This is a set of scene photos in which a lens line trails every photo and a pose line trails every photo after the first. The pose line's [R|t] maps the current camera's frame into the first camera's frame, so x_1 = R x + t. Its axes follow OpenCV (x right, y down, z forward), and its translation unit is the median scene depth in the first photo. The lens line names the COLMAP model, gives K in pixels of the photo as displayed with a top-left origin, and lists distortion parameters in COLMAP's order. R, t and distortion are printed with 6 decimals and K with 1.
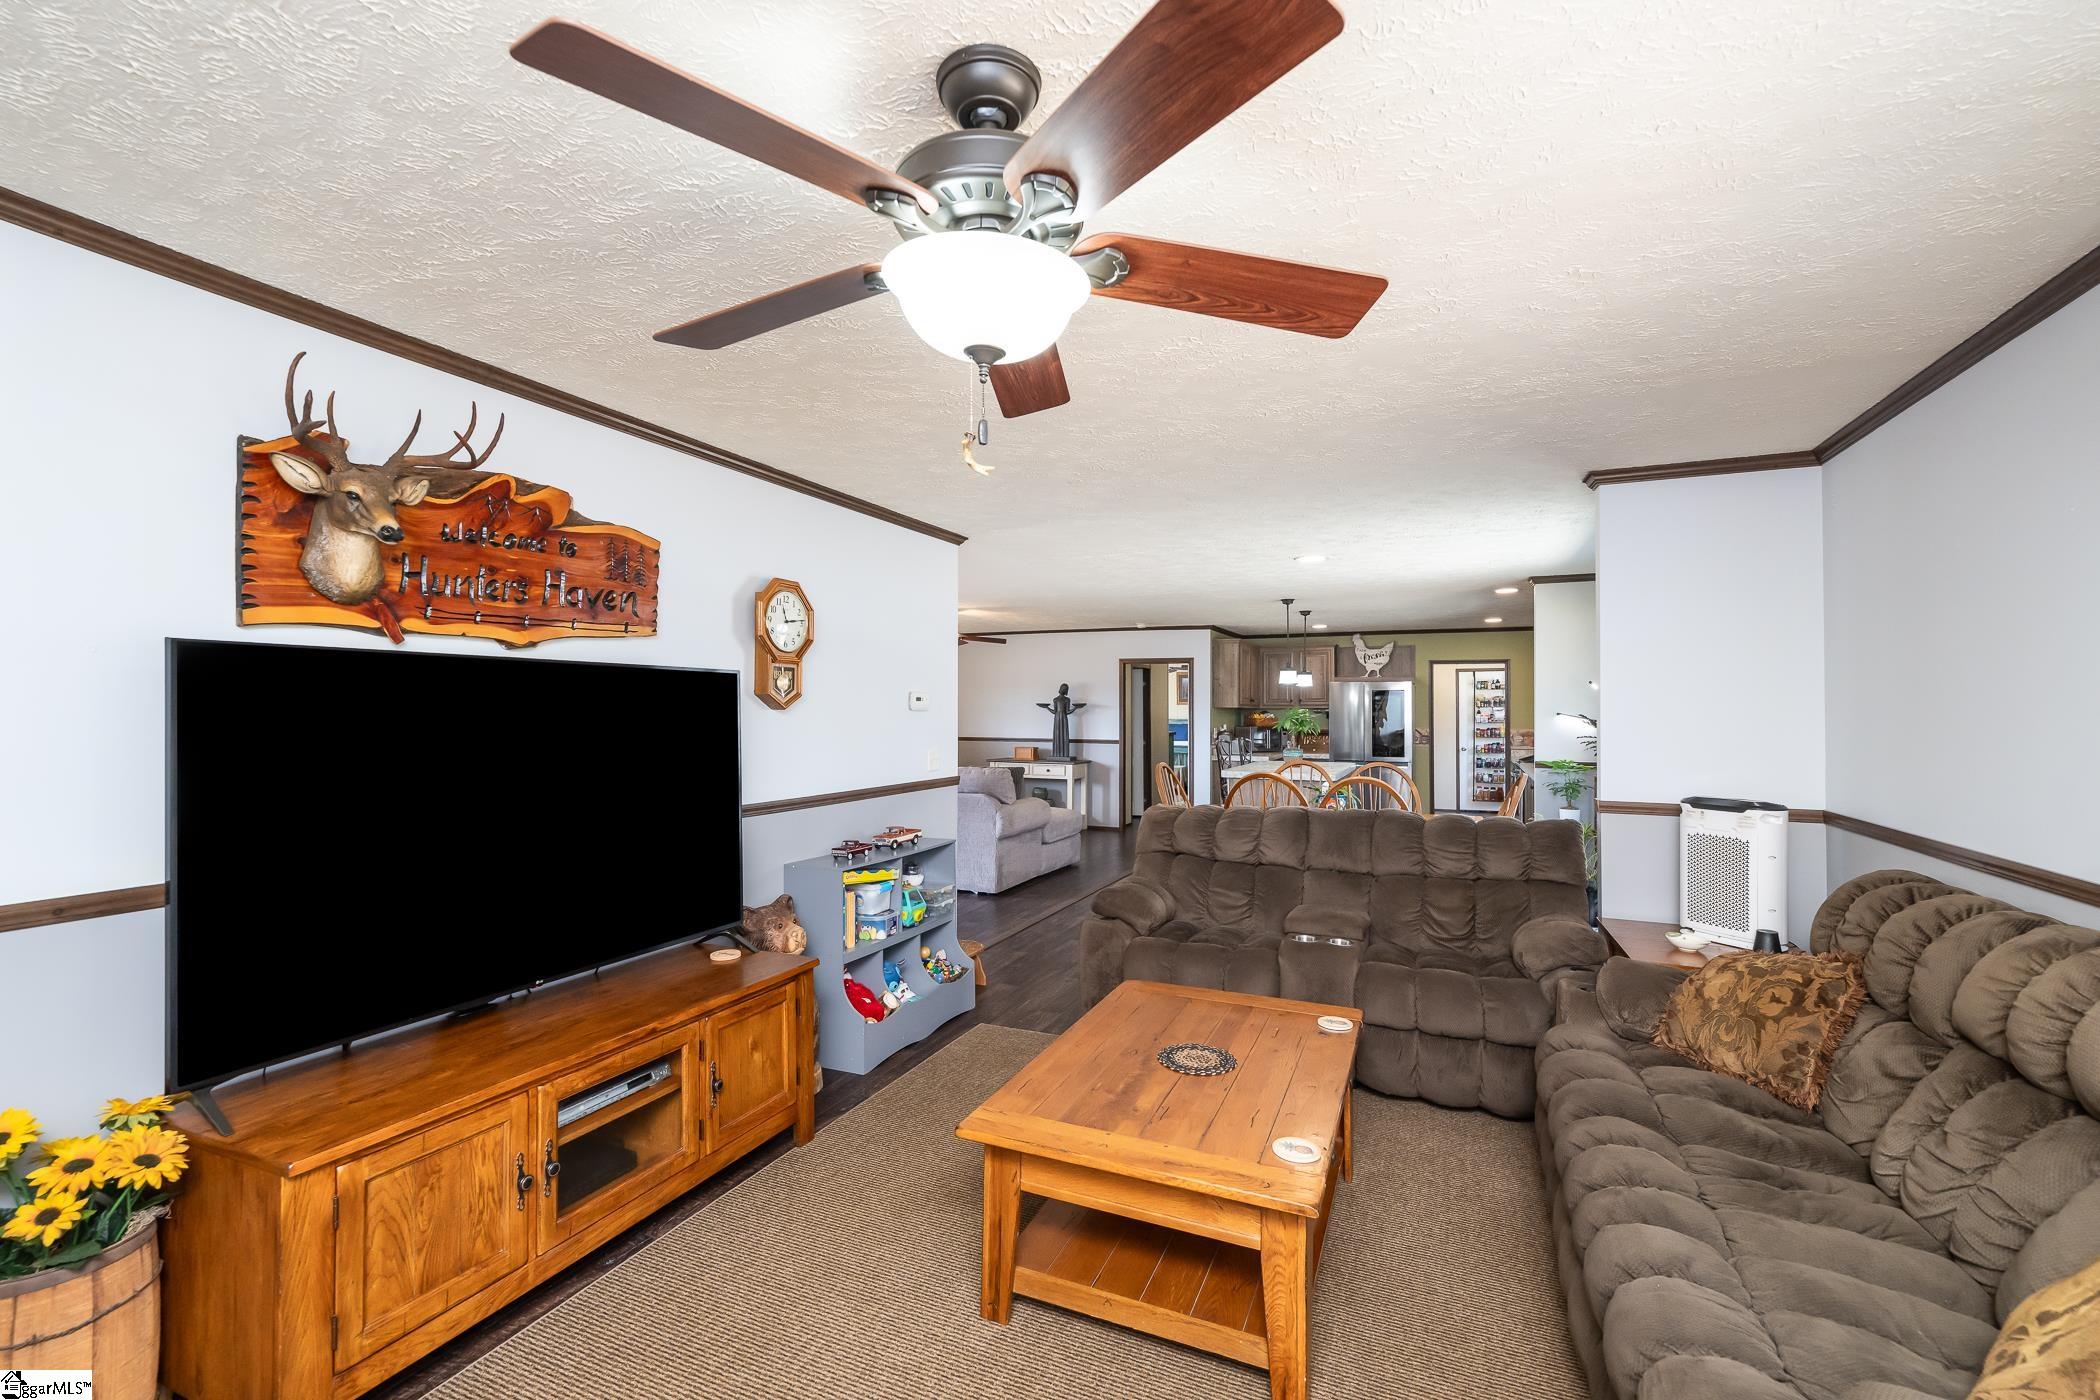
lens RADIAL K [[910.5, 0, 1049.2], [0, 910.5, 701.6], [0, 0, 1]] dist [-0.004190, -0.000184]
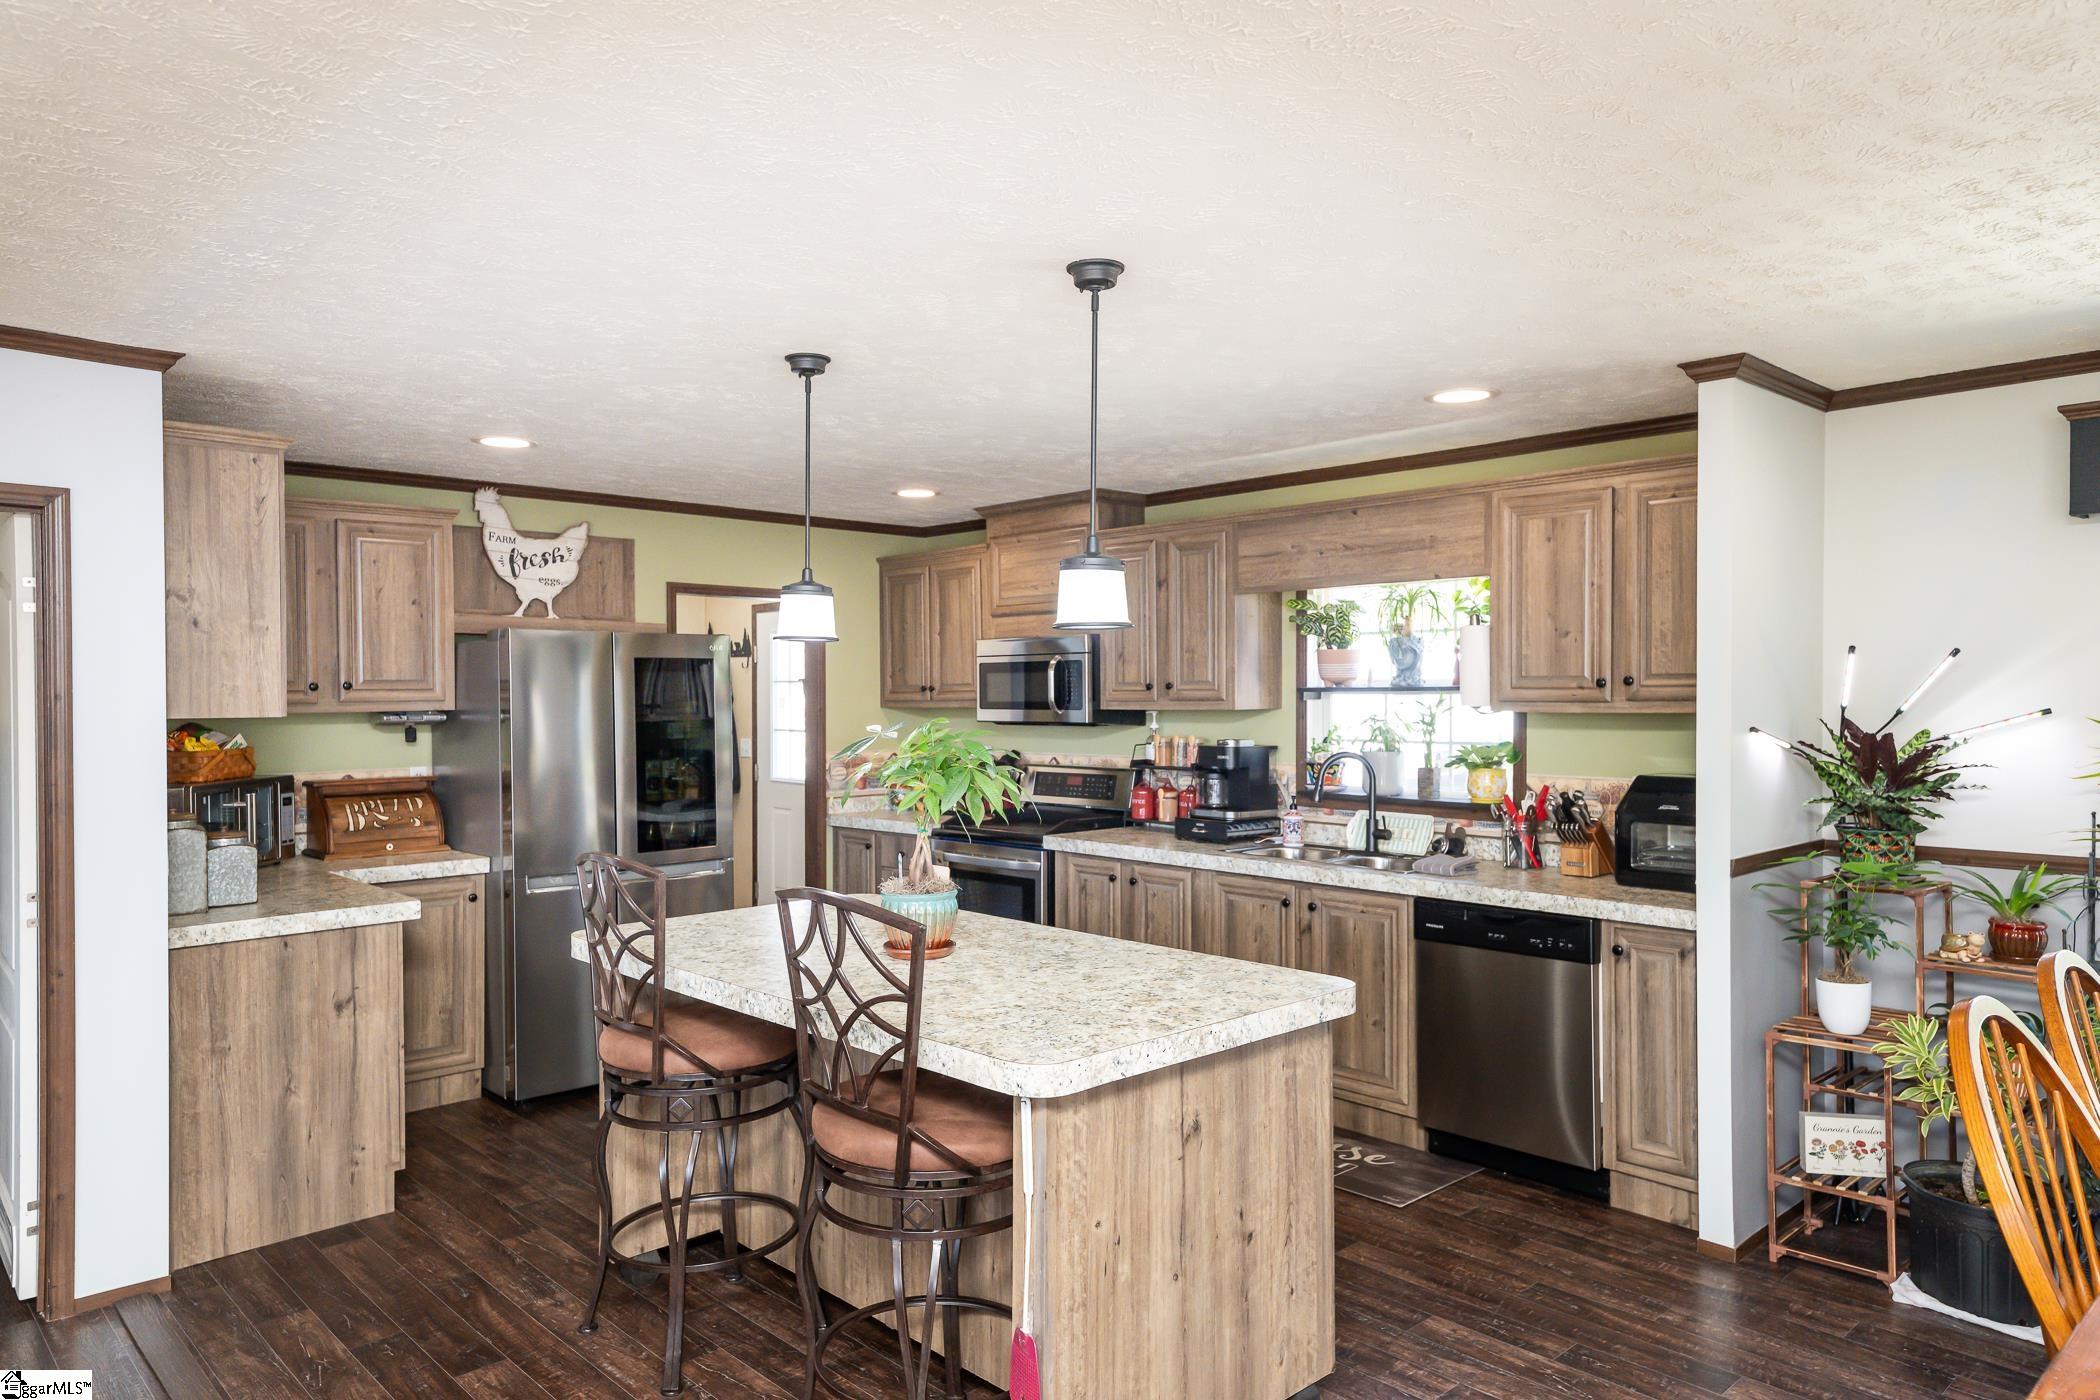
lens RADIAL K [[1342.0, 0, 1047.2], [0, 1342.0, 698.5], [0, 0, 1]] dist [0.029850, -0.000192]
pose [[0.391186, -0.008042, 0.920276, -0.042853], [-0.007023, 0.999907, 0.011723, -0.003995], [-0.920285, -0.011049, 0.391093, 0.618869]]
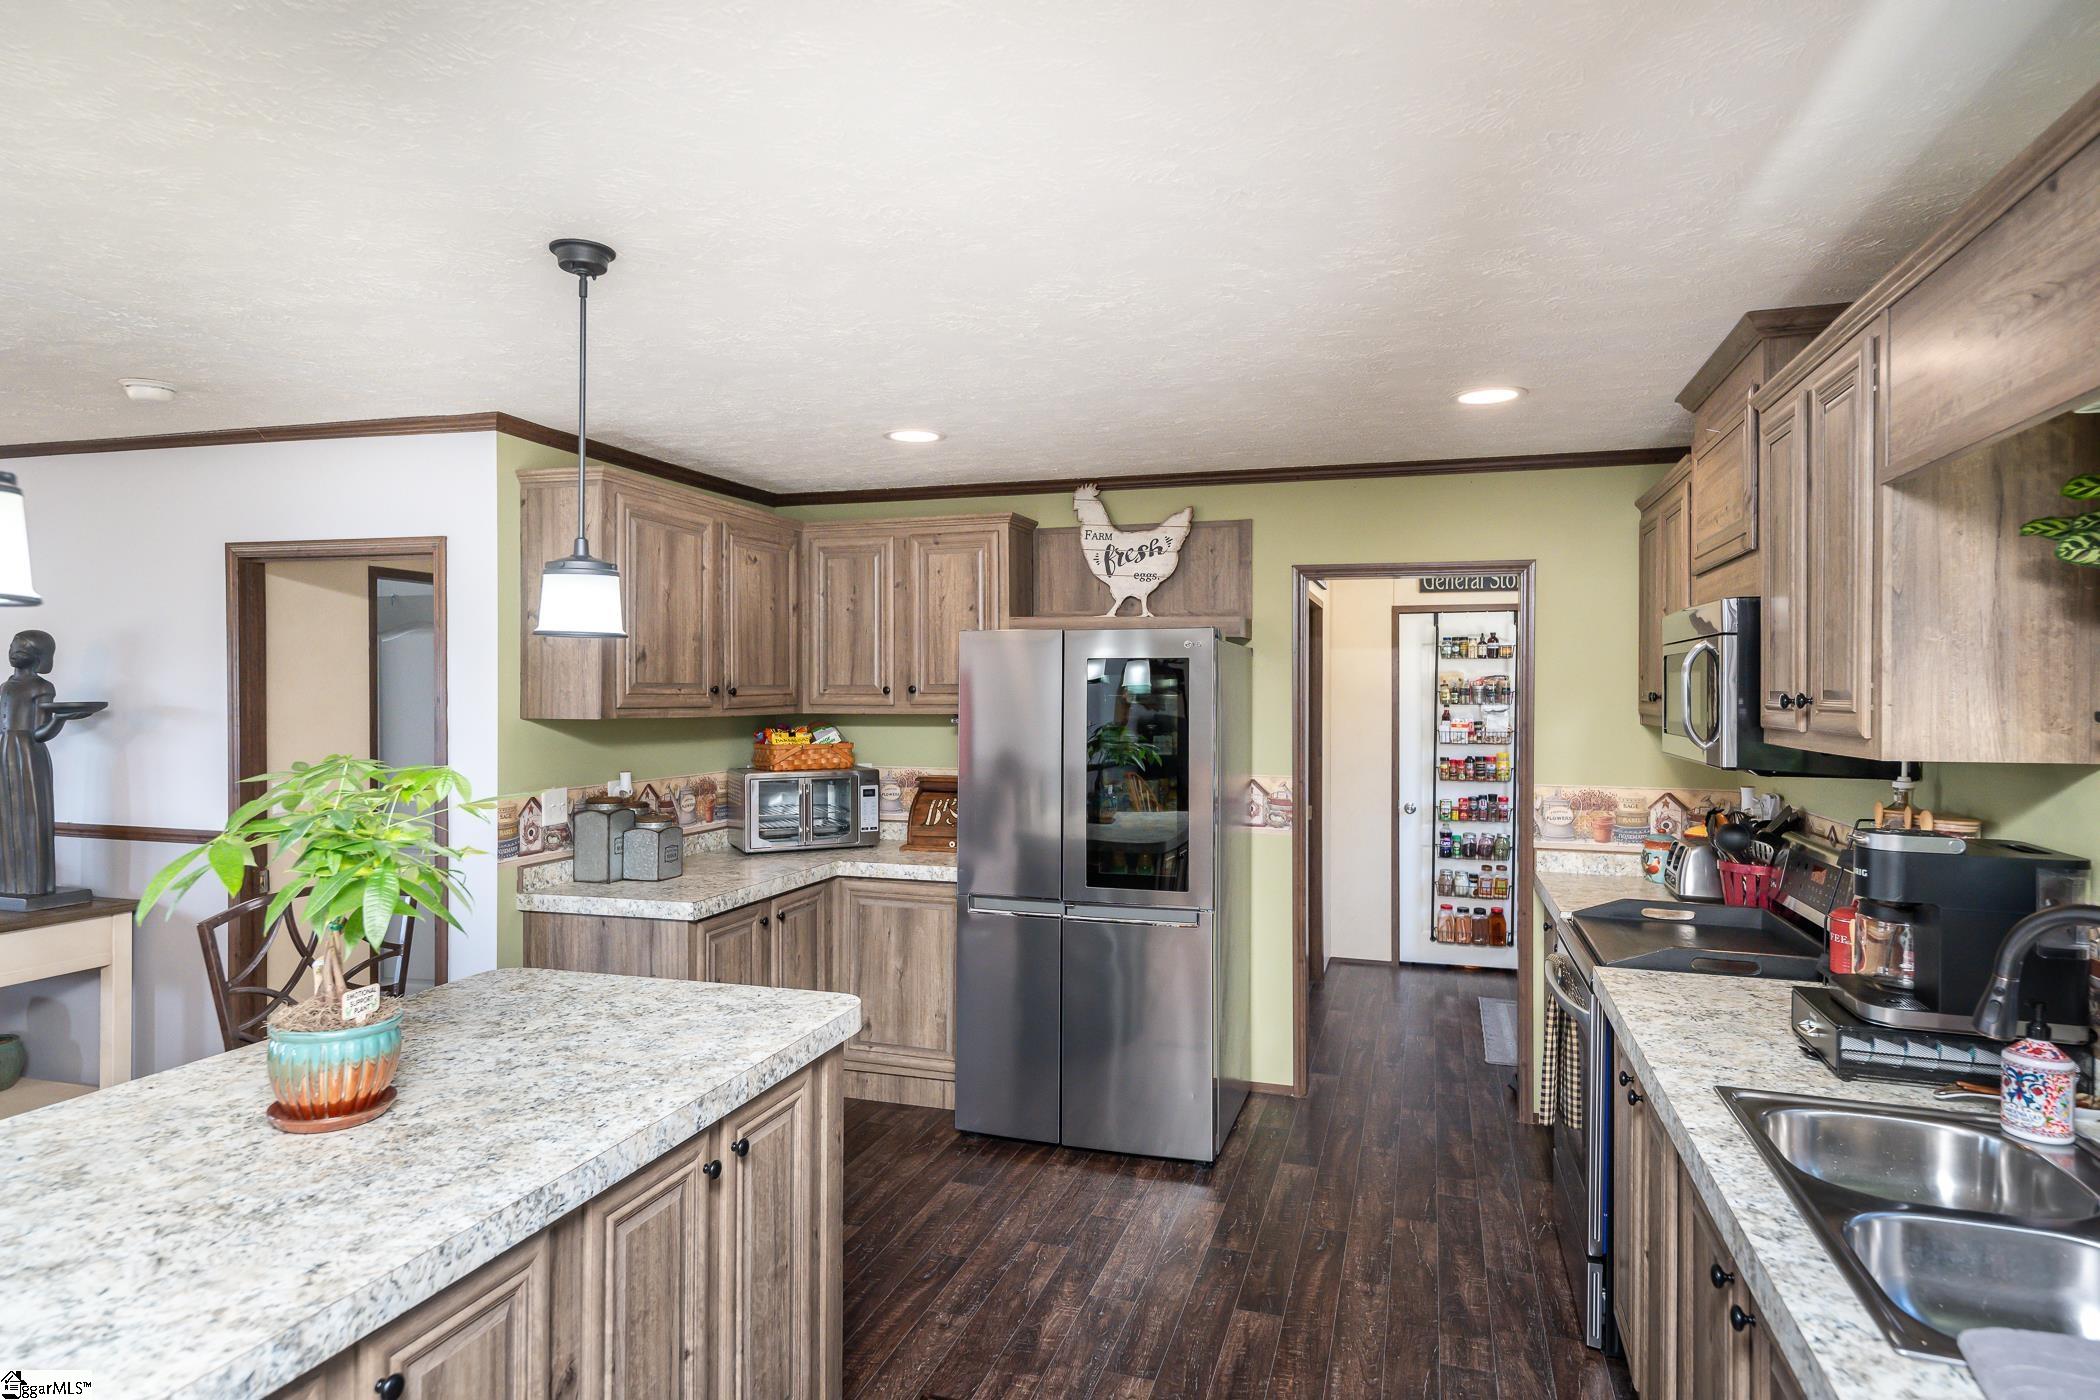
lens RADIAL K [[1179.2, 0, 1048.4], [0, 1179.2, 687.9], [0, 0, 1]] dist [0.003358, -0.000124]
pose [[0.994440, 0.001544, 0.105293, 0.283068], [-0.003091, 0.999890, 0.014522, -0.008102], [-0.105259, -0.014767, 0.994335, 0.585338]]
